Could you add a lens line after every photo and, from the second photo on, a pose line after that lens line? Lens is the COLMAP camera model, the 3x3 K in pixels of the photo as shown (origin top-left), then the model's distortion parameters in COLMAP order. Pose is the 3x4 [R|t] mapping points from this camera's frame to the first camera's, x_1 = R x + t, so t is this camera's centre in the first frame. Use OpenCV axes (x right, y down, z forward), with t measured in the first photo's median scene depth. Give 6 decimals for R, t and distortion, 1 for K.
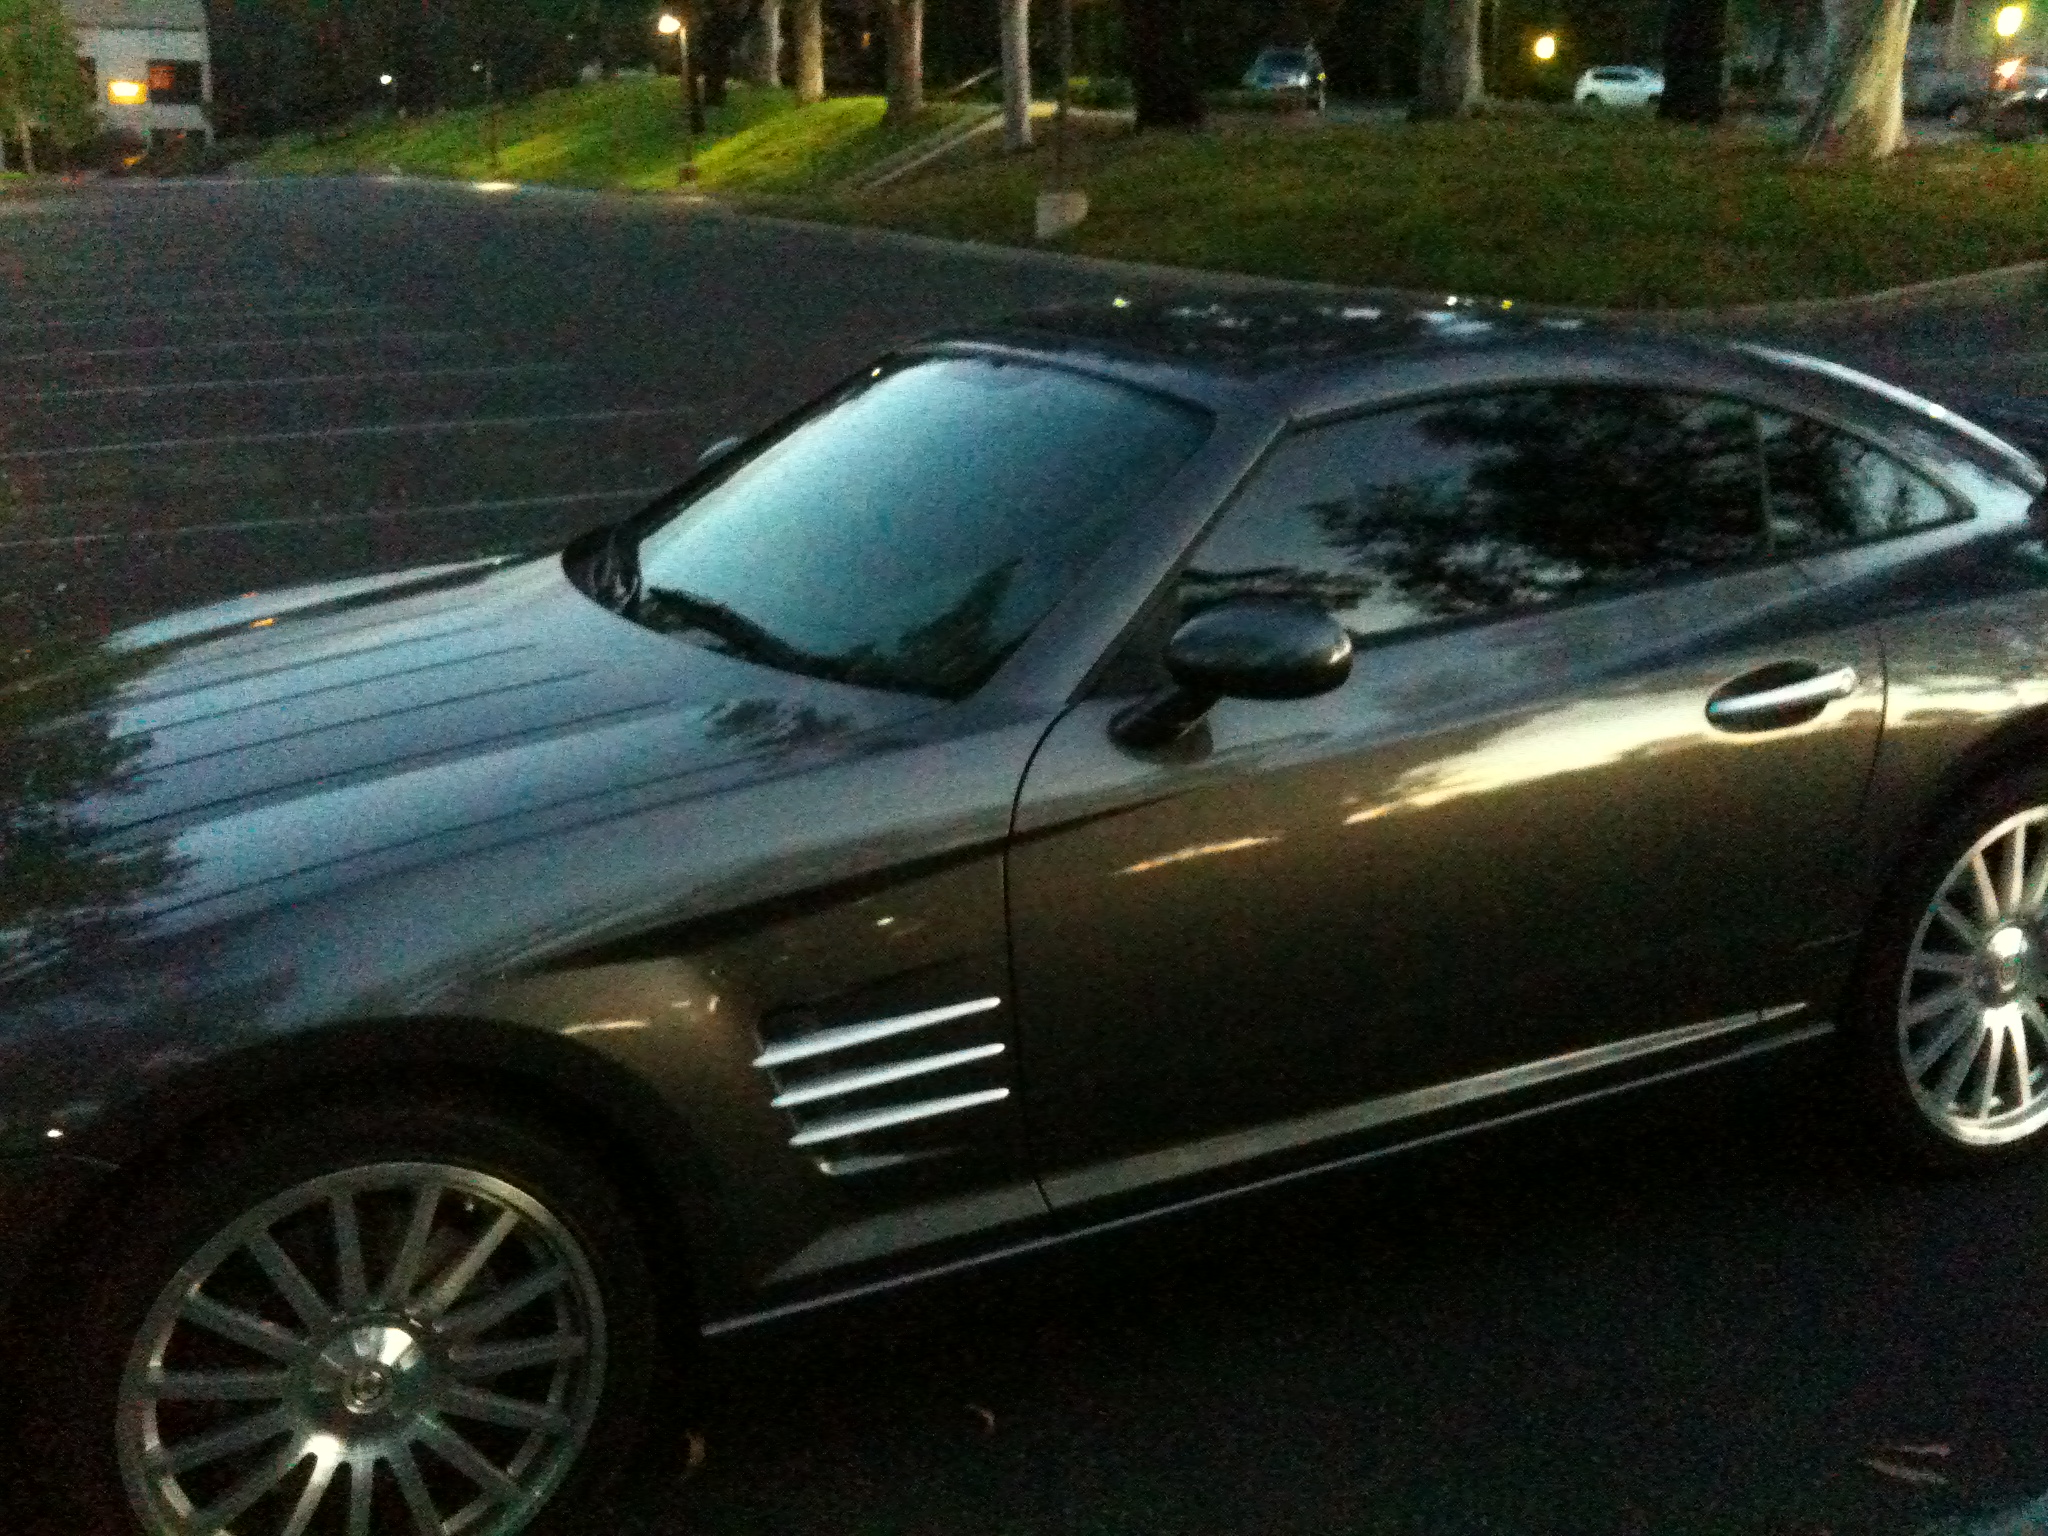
lens RADIAL K [[2204.1, 0, 1024.0], [0, 2204.1, 758.0], [0, 0, 1]] dist [-0.002774, 0.000000]
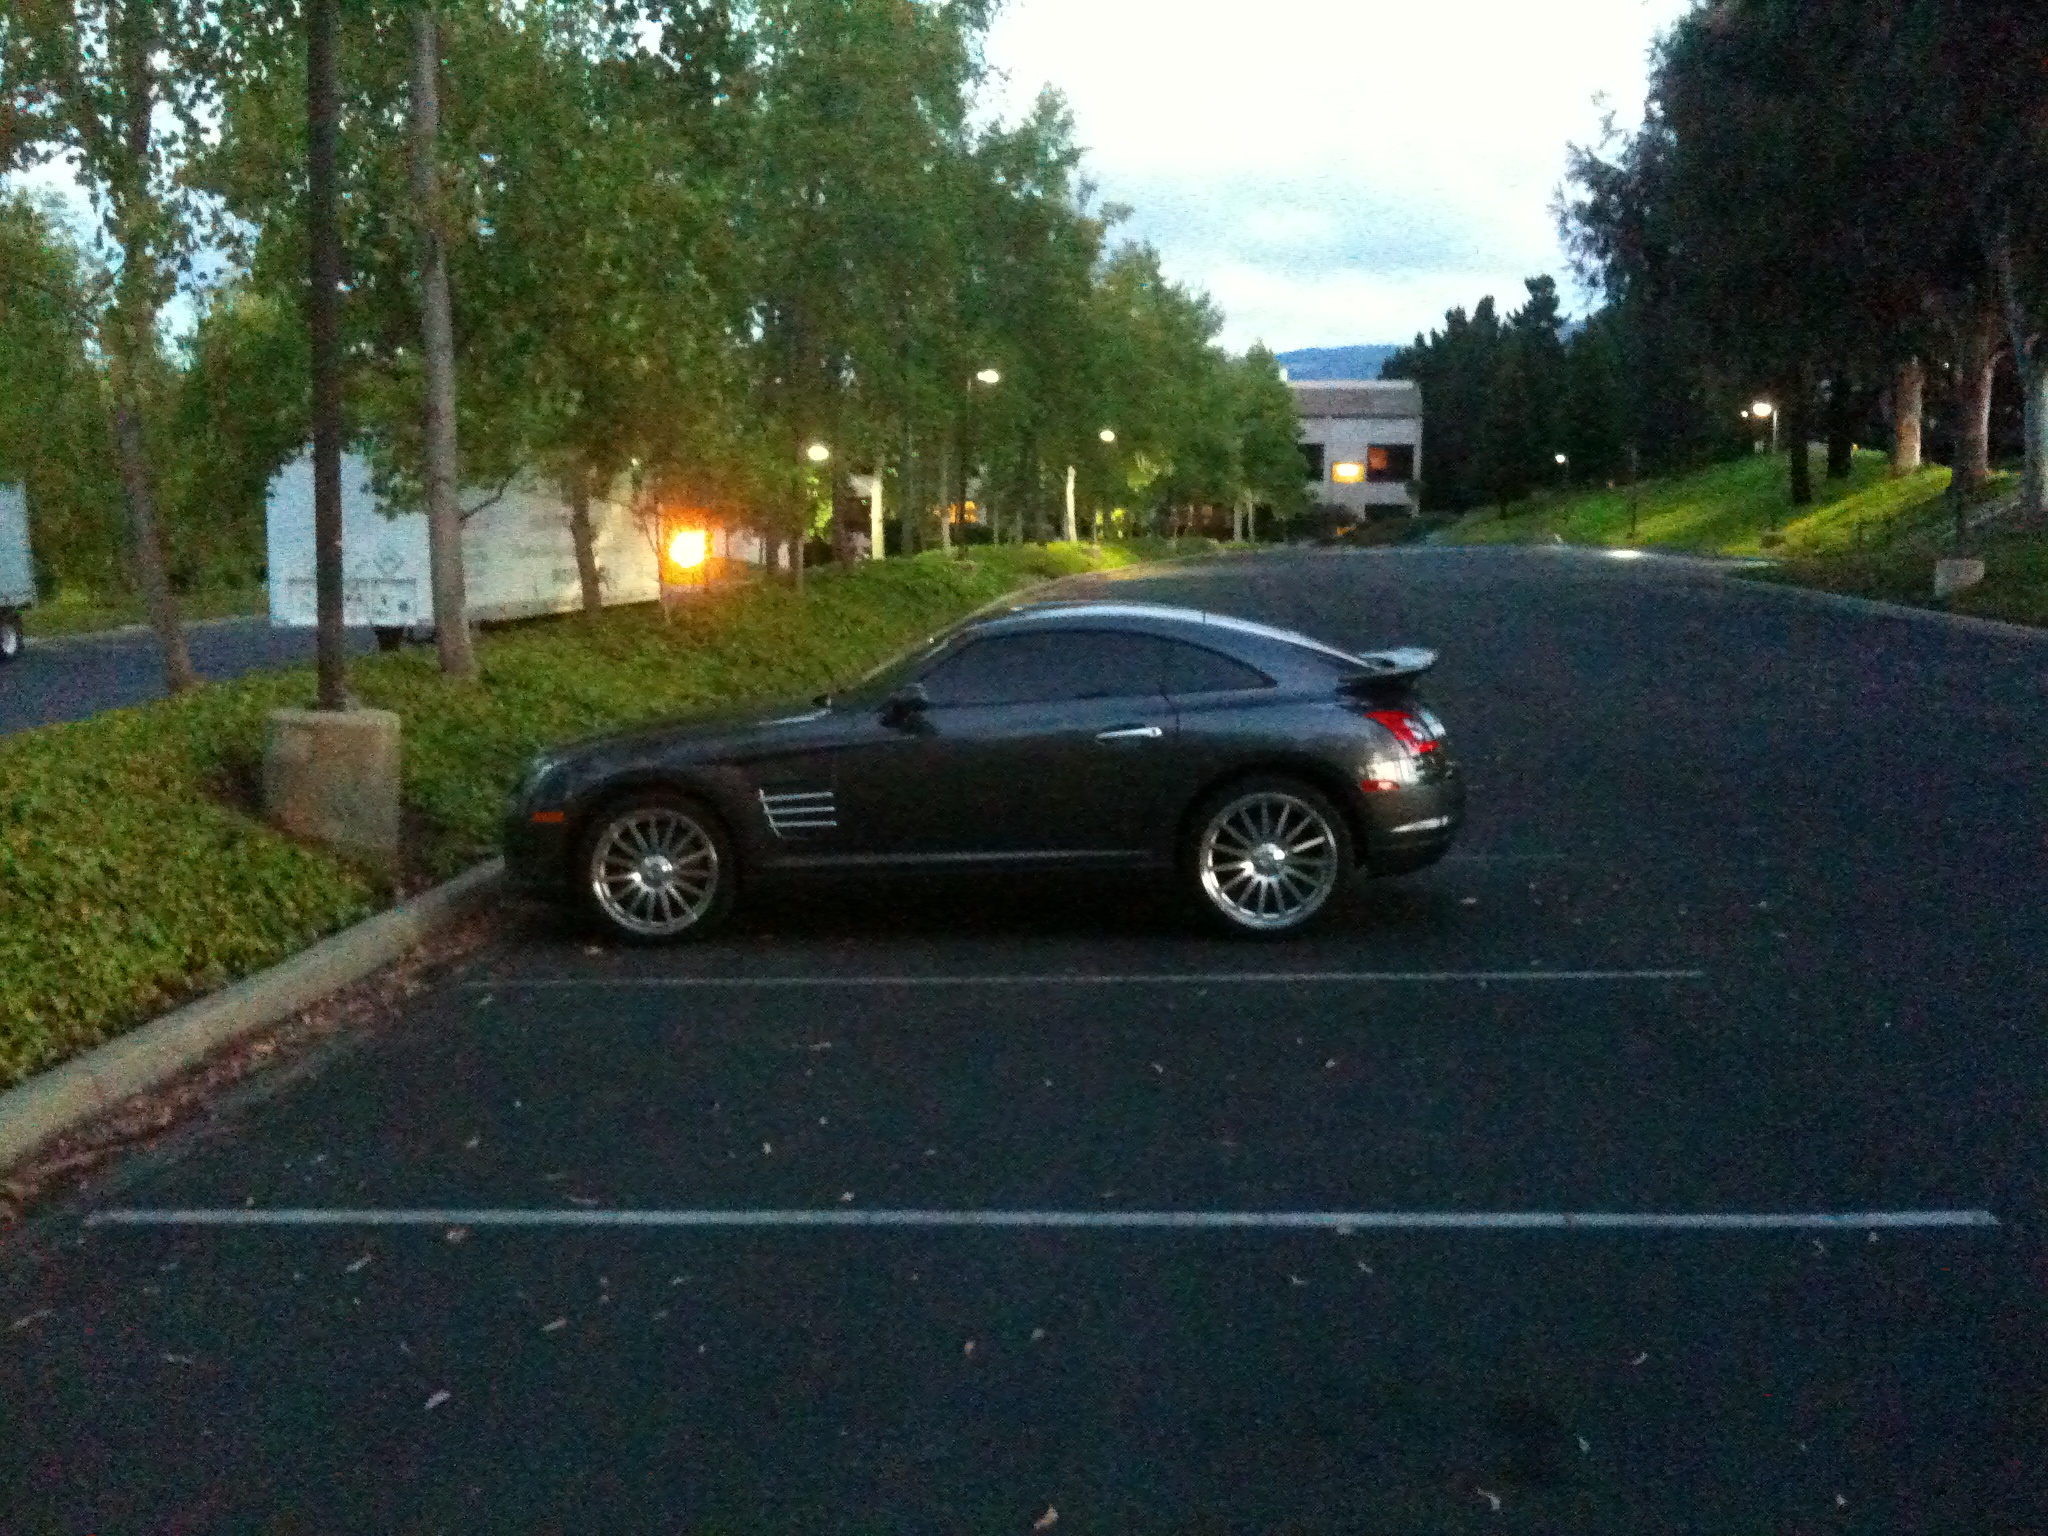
lens RADIAL K [[2204.1, 0, 1024.8], [0, 2204.1, 768.3], [0, 0, 1]] dist [-0.002774, 0.000000]
pose [[0.863423, 0.046821, -0.502304, 1.462793], [-0.124446, 0.984681, -0.122129, 0.336106], [0.488891, 0.167959, 0.856023, -1.340324]]
